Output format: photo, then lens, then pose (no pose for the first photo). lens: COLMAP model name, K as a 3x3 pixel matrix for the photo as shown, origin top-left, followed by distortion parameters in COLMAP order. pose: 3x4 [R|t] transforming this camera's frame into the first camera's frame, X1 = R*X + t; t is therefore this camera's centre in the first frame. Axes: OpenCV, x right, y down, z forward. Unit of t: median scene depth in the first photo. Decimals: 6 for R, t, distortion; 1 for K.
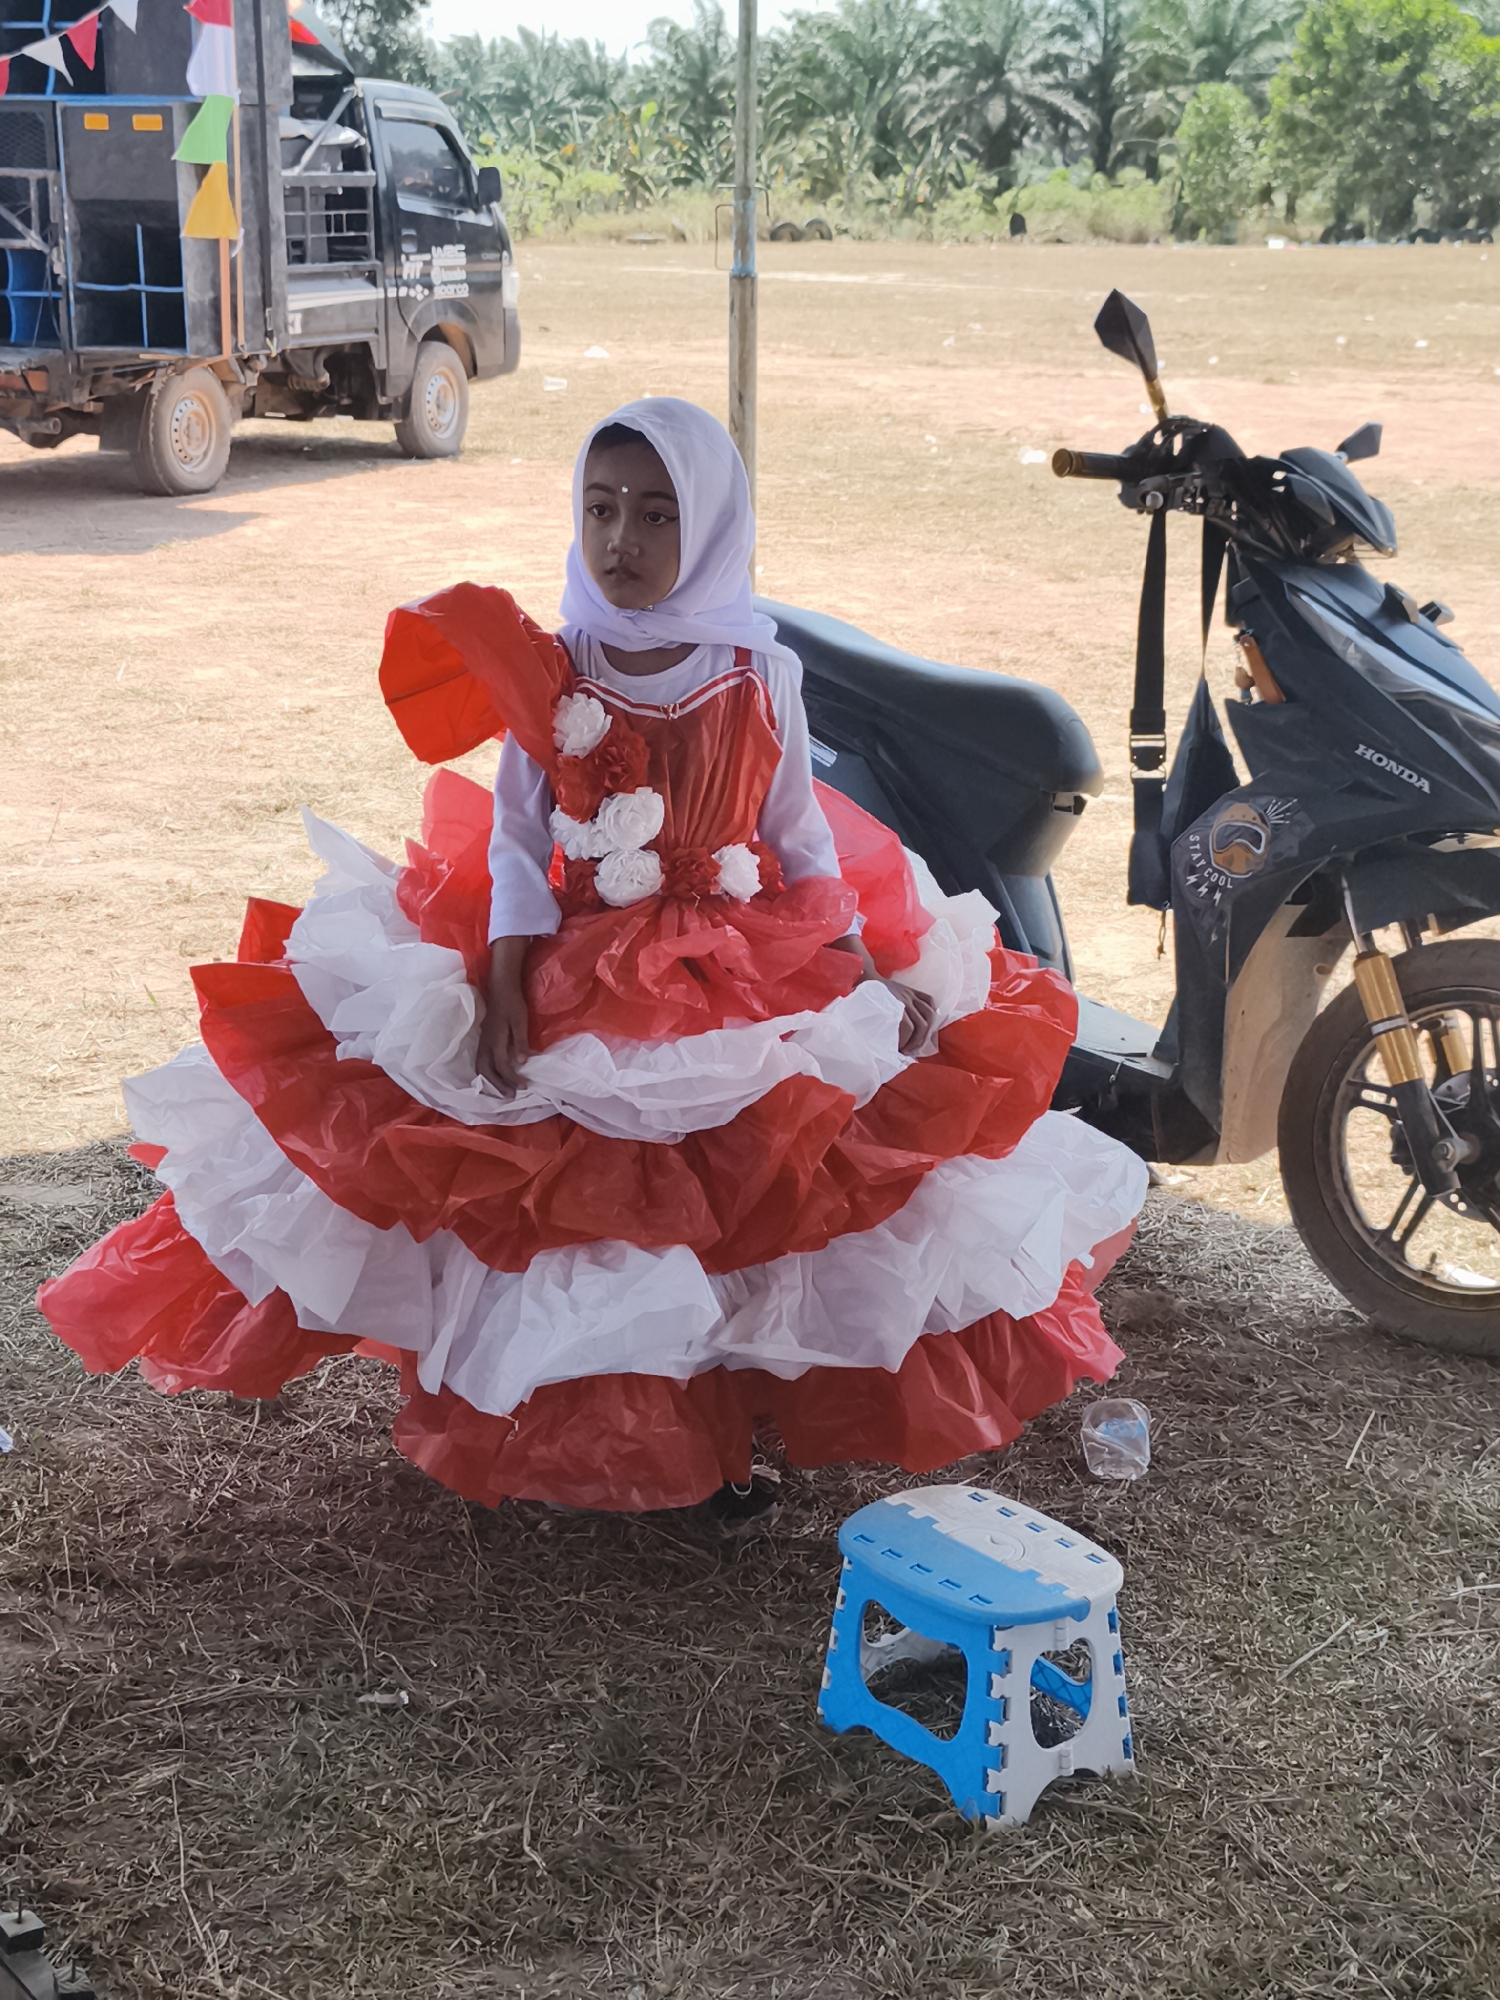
lens RADIAL K [[2742.4, 0, 749.7], [0, 2742.4, 1000.1], [0, 0, 1]] dist [-0.023669, 0.000000]
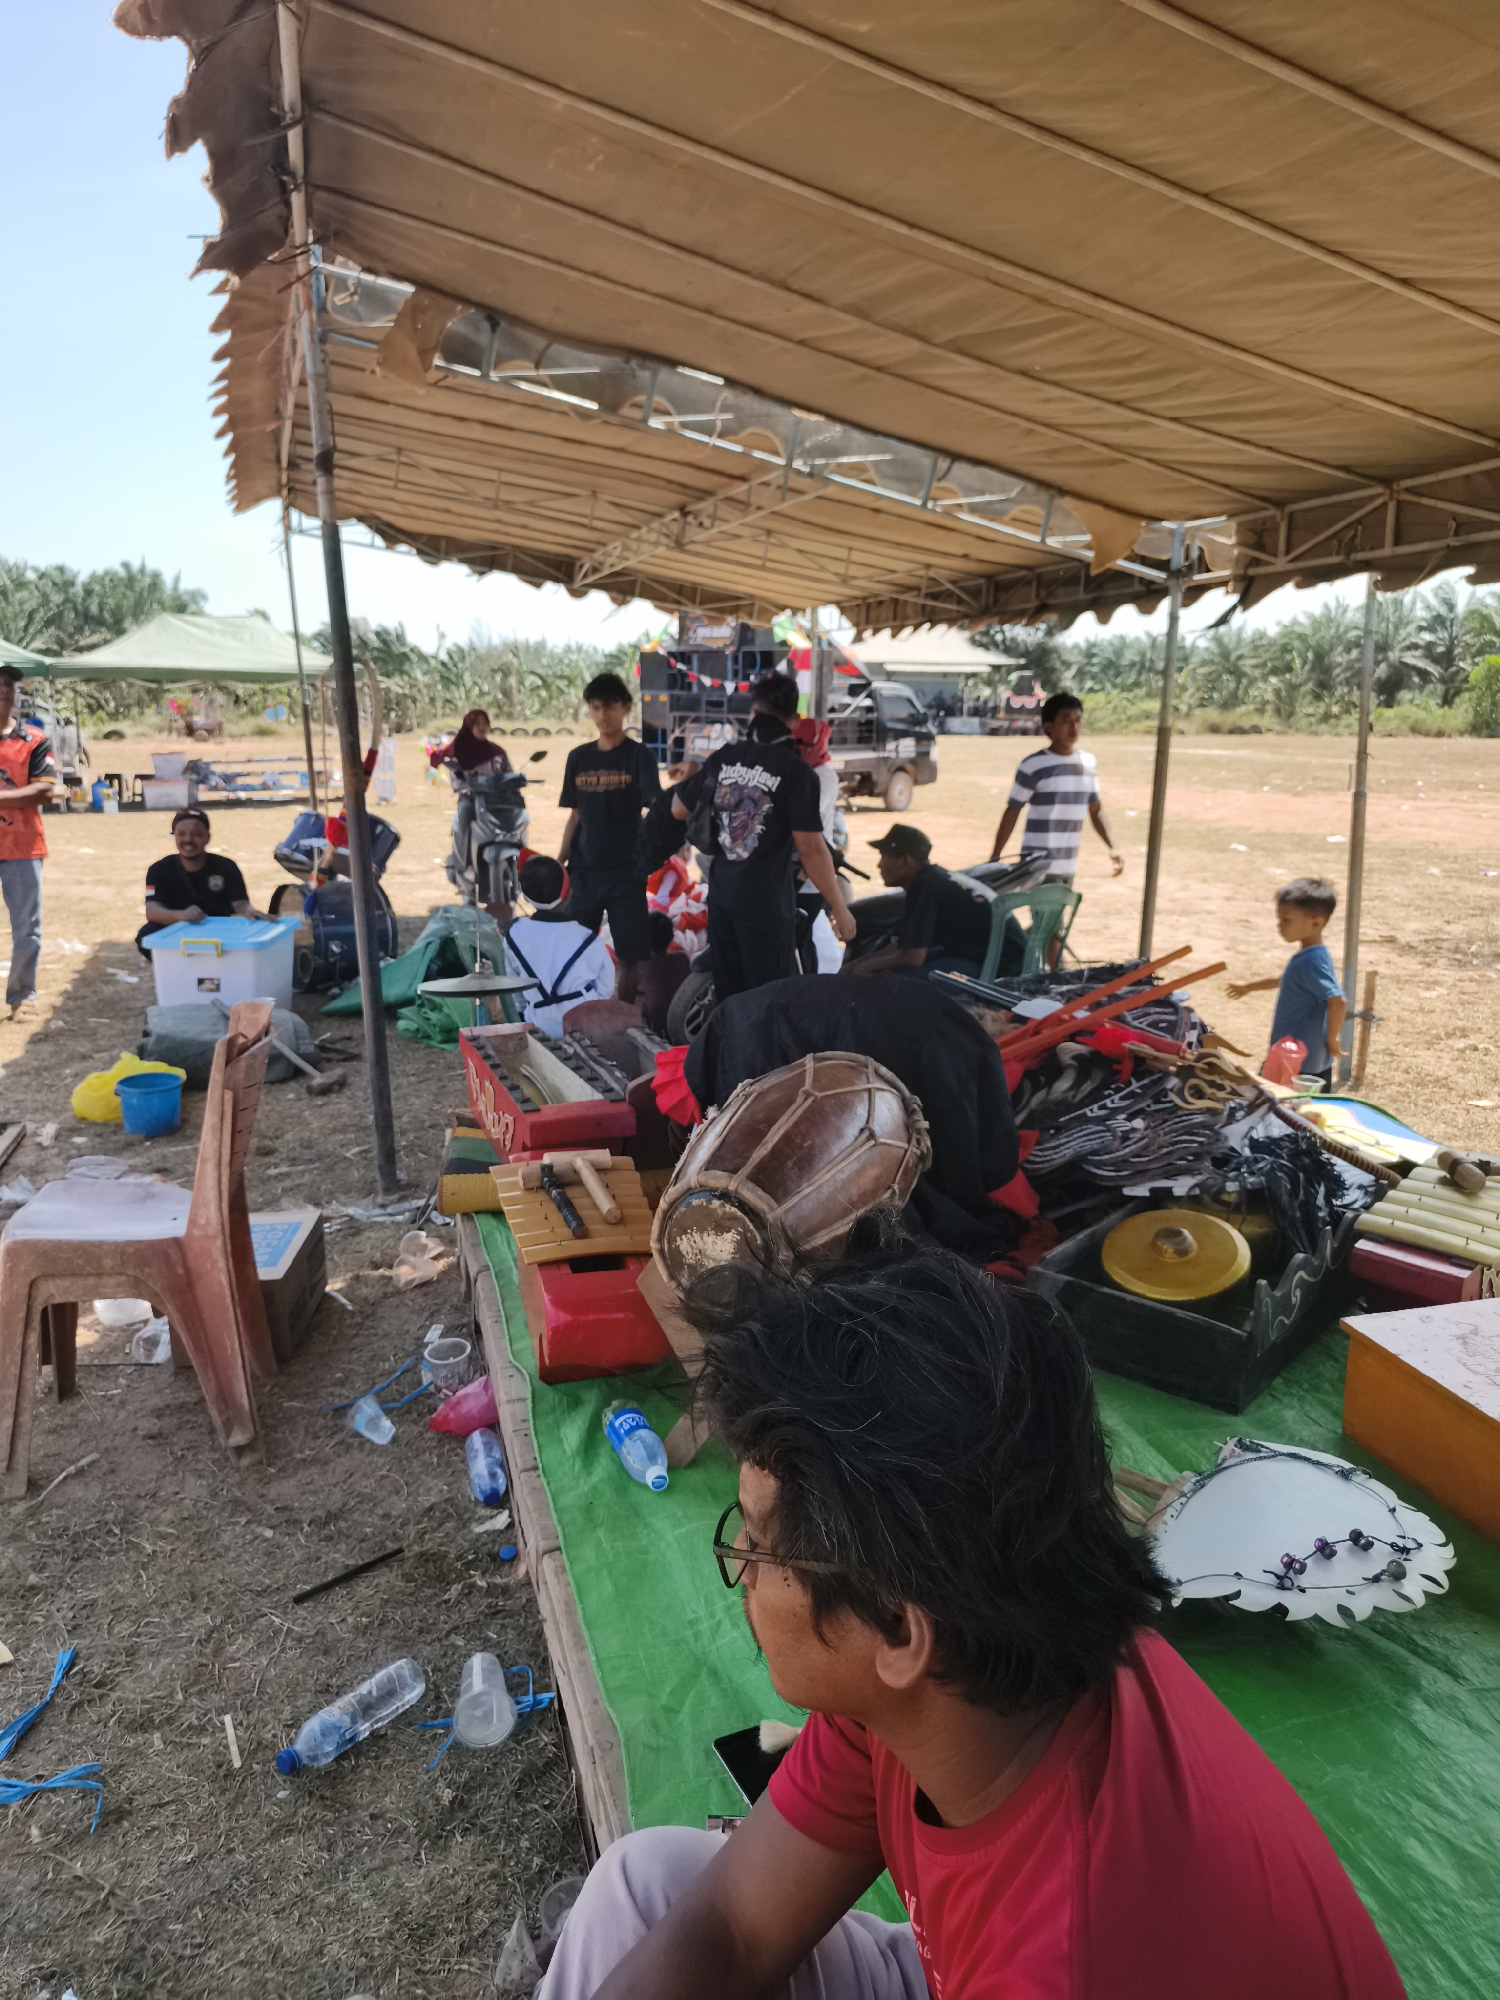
lens RADIAL K [[1342.8, 0, 750.4], [0, 1342.8, 1000.1], [0, 0, 1]] dist [-0.007683, -0.008304]
pose [[0.932071, 0.075538, -0.354314, 0.250617], [-0.101302, 0.993350, -0.054712, 0.088904], [0.347825, 0.086889, 0.933525, -0.343110]]
